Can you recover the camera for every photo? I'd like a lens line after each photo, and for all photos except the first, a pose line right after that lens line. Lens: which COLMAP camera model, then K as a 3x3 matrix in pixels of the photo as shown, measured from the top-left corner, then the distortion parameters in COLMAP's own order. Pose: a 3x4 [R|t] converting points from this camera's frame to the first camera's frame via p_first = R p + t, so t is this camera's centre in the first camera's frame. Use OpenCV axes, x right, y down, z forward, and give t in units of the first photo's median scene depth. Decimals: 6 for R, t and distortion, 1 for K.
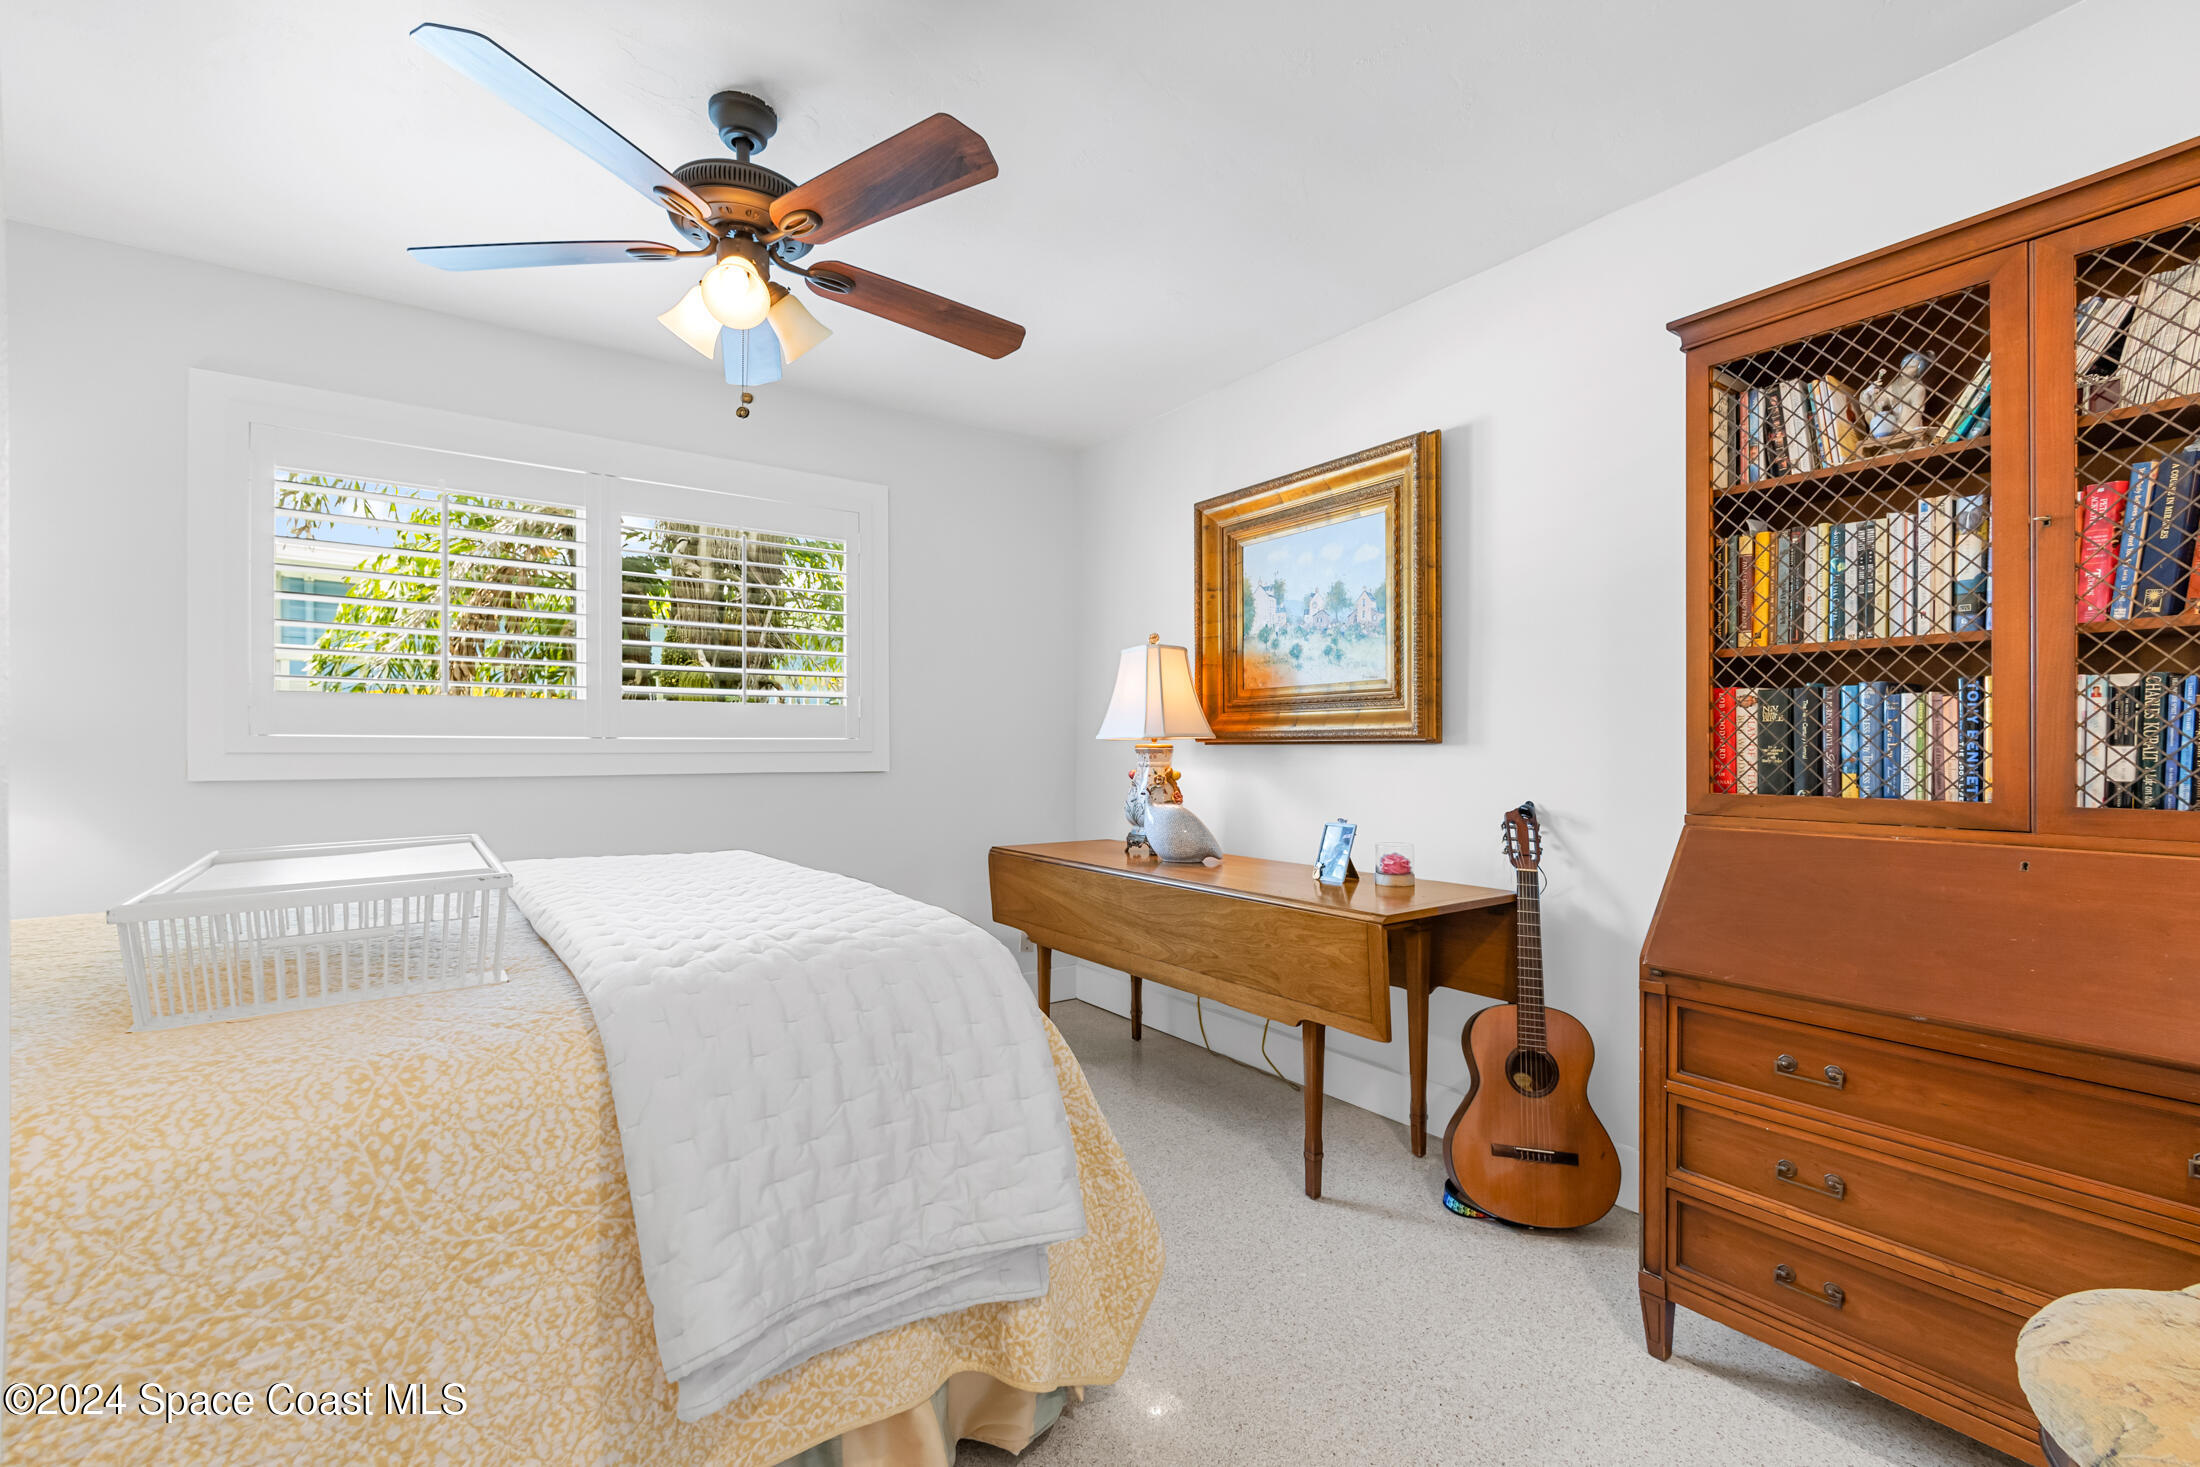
lens RADIAL K [[944.7, 0, 1101.5], [0, 944.7, 742.2], [0, 0, 1]] dist [-0.003523, 0.000199]
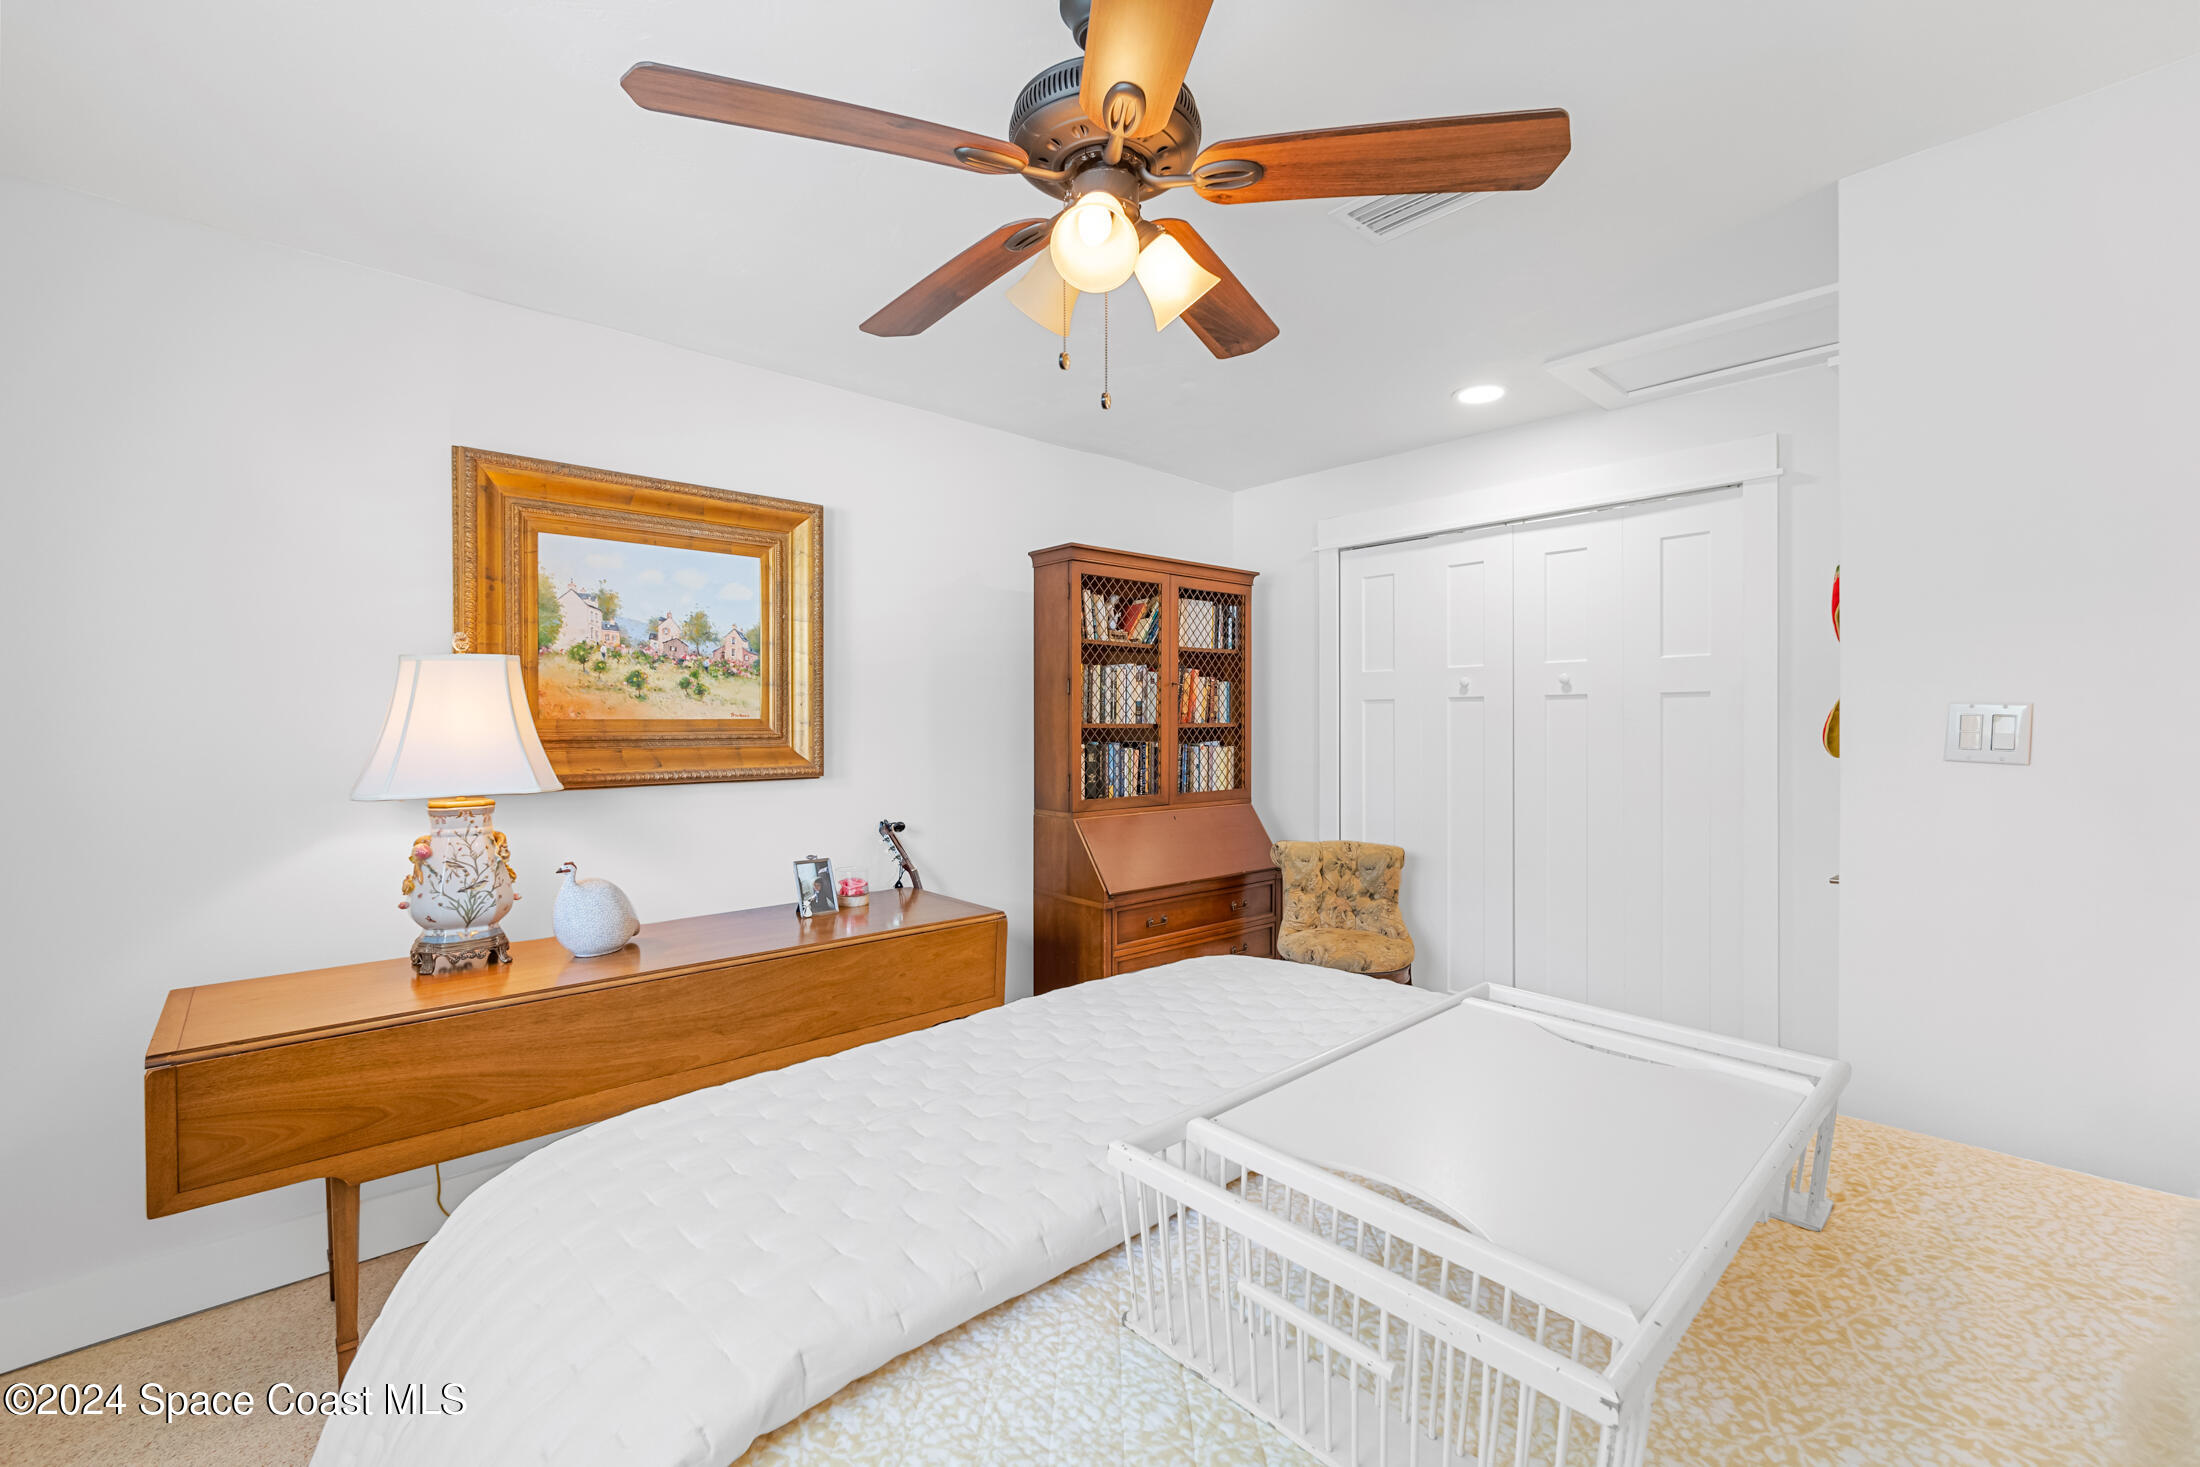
lens RADIAL K [[899.4, 0, 1102.7], [0, 899.4, 727.6], [0, 0, 1]] dist [-0.017345, -0.000031]
pose [[-0.113366, -0.004480, 0.993543, -0.713103], [-0.004561, 0.999982, 0.003989, -0.061781], [-0.993543, -0.004080, -0.113384, 0.721104]]
